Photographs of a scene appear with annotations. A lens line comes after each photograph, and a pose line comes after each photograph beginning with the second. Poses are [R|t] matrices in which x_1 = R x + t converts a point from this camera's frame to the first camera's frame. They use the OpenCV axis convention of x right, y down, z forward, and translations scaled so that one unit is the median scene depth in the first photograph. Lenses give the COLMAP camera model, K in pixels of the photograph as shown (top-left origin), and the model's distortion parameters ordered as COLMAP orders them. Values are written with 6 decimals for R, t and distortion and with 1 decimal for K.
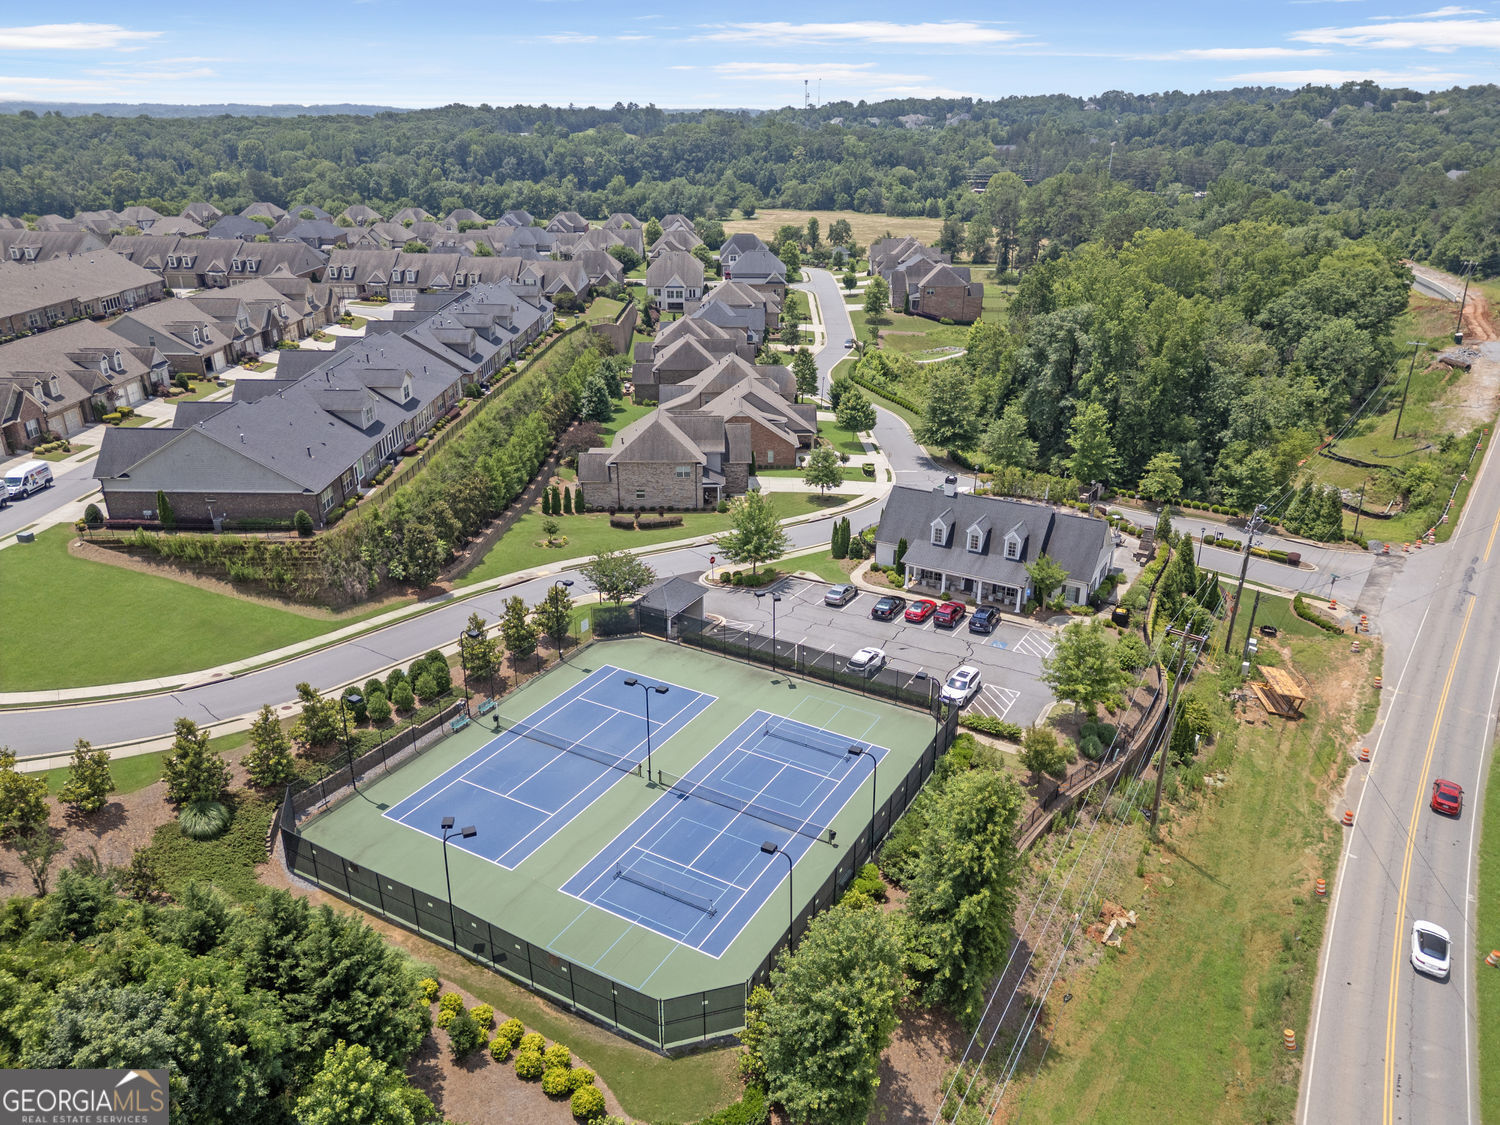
lens RADIAL K [[1055.5, 0, 751.9], [0, 1055.5, 562.0], [0, 0, 1]] dist [0.038295, -0.011754]
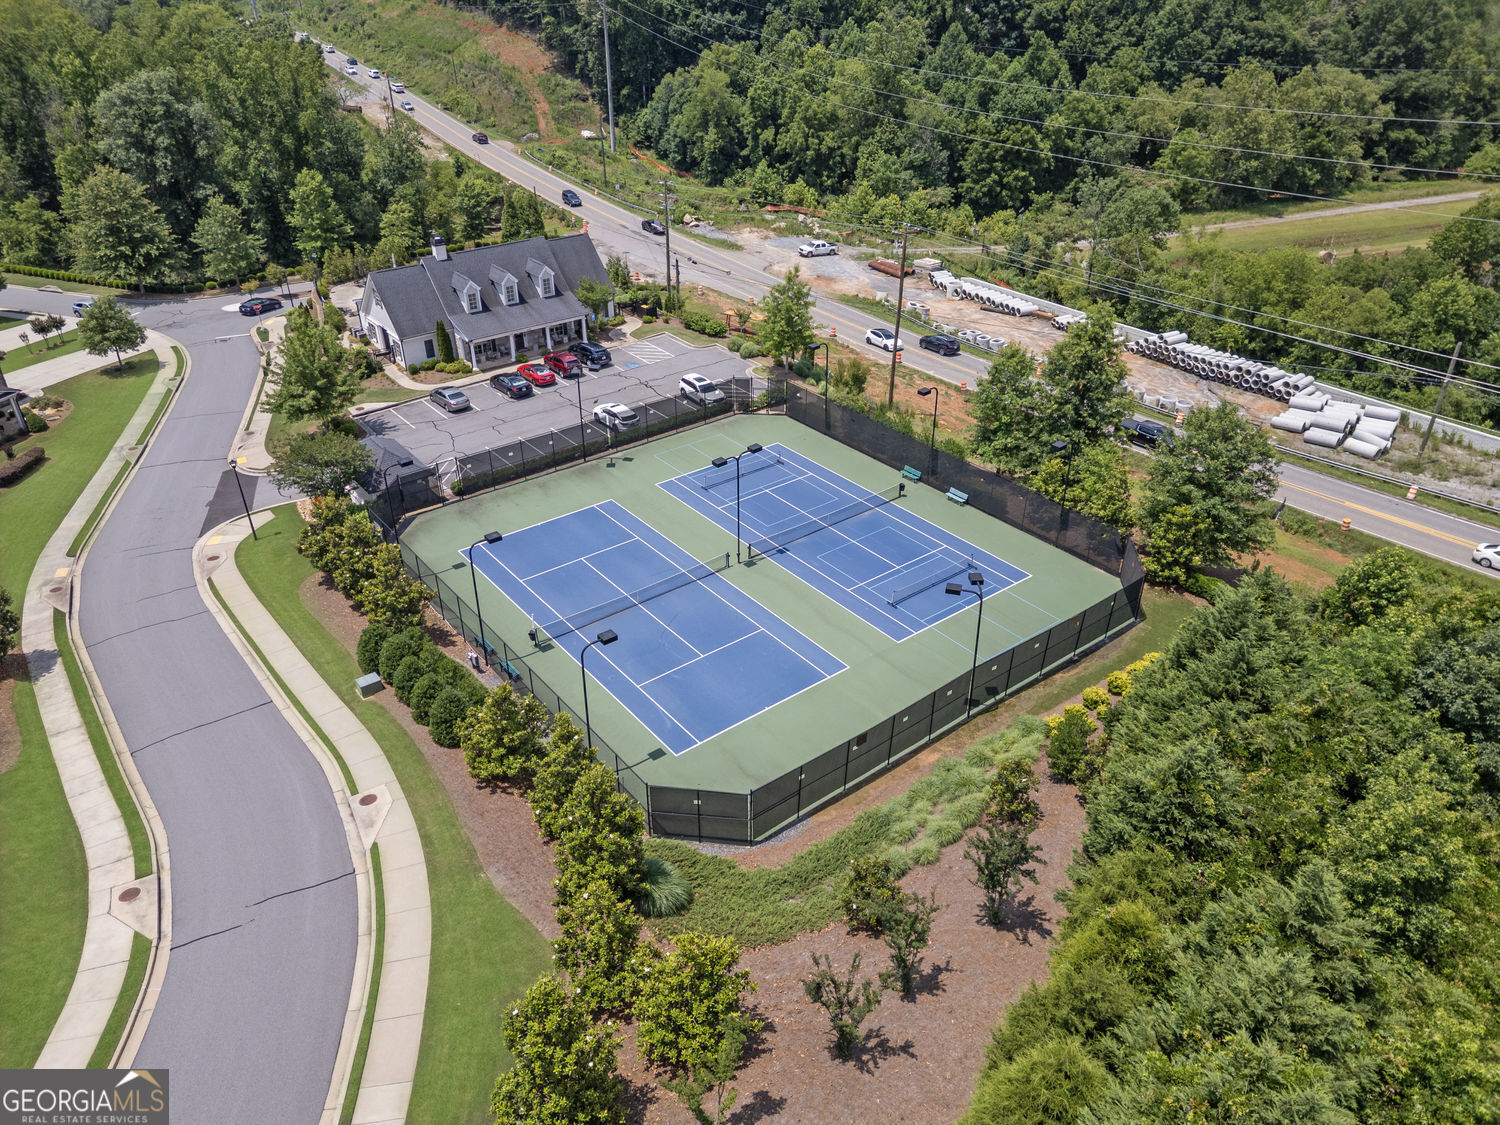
lens RADIAL K [[1055.5, 0, 752.9], [0, 1055.5, 563.5], [0, 0, 1]] dist [0.038295, -0.011754]
pose [[0.380351, -0.493033, 0.782465, -0.738434], [0.357874, 0.858604, 0.367048, -0.108181], [-0.852795, 0.140417, 0.503014, 0.511759]]
